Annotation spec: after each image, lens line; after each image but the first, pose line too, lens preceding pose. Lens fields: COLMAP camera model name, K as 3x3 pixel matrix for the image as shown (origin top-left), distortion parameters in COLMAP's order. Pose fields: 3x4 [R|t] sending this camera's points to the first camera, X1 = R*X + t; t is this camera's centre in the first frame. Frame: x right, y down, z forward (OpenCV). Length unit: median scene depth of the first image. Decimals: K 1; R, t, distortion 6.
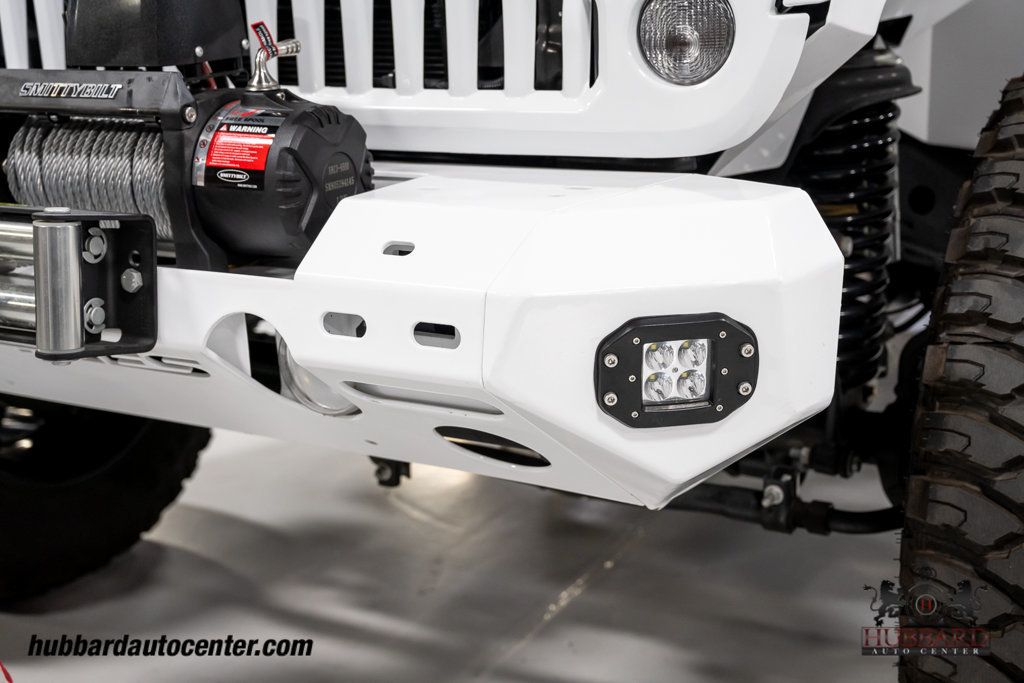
lens RADIAL K [[1472.1, 0, 512.0], [0, 1472.1, 341.5], [0, 0, 1]] dist [0.016706, 0.037202]
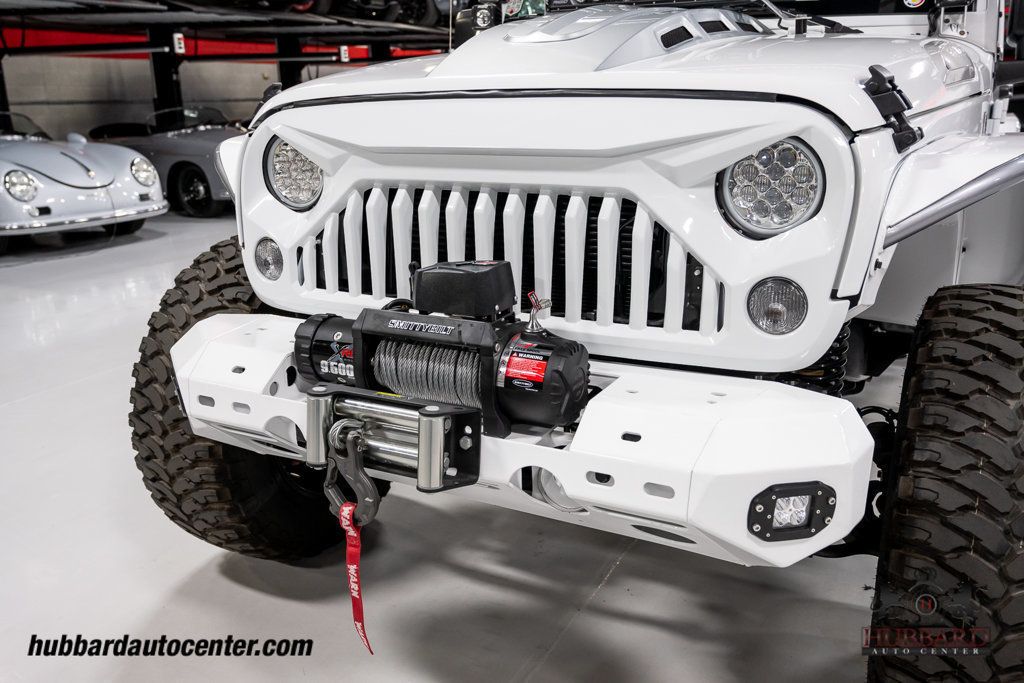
lens RADIAL K [[852.5, 0, 512.0], [0, 852.5, 341.5], [0, 0, 1]] dist [-0.005946, -0.005138]
pose [[0.999422, 0.009848, 0.032539, -0.233300], [-0.010039, 0.999933, 0.005700, -0.166617], [-0.032481, -0.006024, 0.999454, -0.023886]]
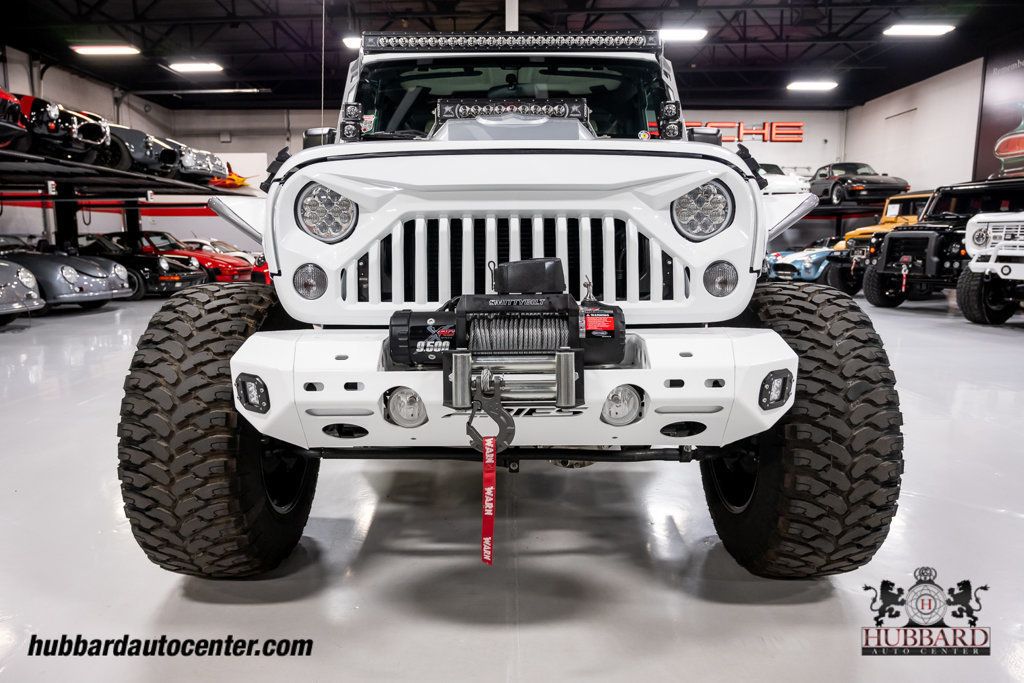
lens RADIAL K [[675.9, 0, 512.0], [0, 675.9, 341.5], [0, 0, 1]] dist [-0.009340, -0.003516]
pose [[0.871200, -0.042052, 0.489125, -0.887228], [0.109025, 0.988018, -0.109246, 0.013588], [-0.478670, 0.148502, 0.865345, 0.057434]]
